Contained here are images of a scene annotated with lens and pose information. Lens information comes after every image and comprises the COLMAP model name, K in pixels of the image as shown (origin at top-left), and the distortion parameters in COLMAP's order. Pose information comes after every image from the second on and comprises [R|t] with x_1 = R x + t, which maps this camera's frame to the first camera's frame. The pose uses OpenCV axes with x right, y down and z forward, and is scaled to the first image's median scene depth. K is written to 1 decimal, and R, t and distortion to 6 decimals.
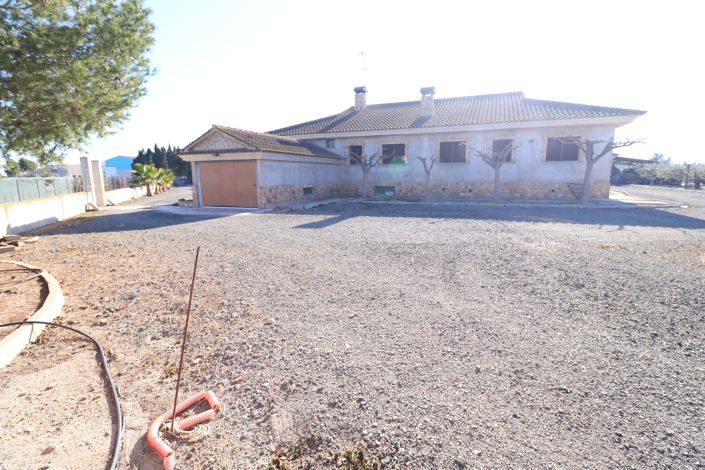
lens RADIAL K [[328.2, 0, 355.5], [0, 328.2, 235.1], [0, 0, 1]] dist [-0.003369, -0.010433]
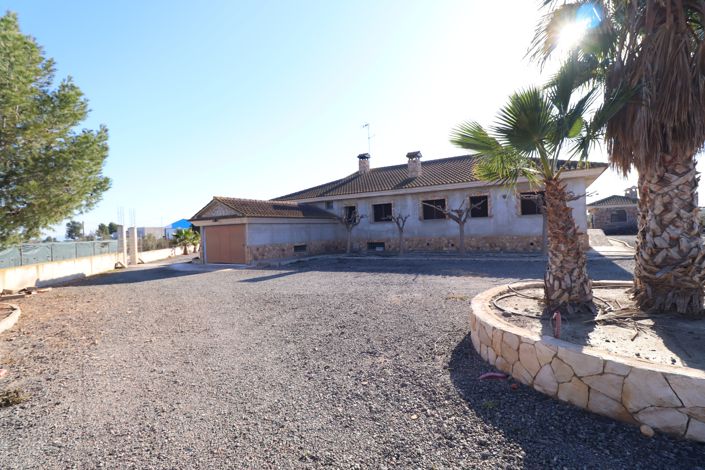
lens RADIAL K [[328.2, 0, 350.6], [0, 328.2, 236.1], [0, 0, 1]] dist [-0.003369, -0.010433]
pose [[0.985716, -0.024921, -0.166561, 0.219685], [-0.002138, 0.987059, -0.160341, 0.002724], [0.168402, 0.158407, 0.972907, -0.066758]]
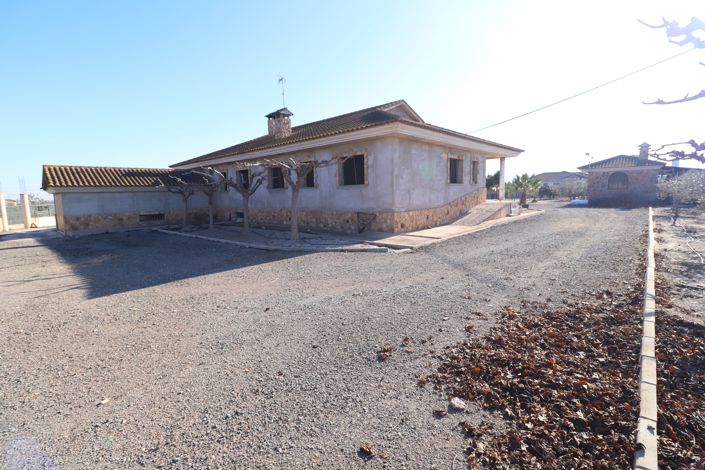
lens RADIAL K [[328.2, 0, 351.6], [0, 328.2, 230.6], [0, 0, 1]] dist [-0.003369, -0.010433]
pose [[0.934752, 0.024492, -0.354457, 0.875611], [-0.047072, 0.997364, -0.055221, -0.066139], [0.352170, 0.068302, 0.933441, 0.241919]]
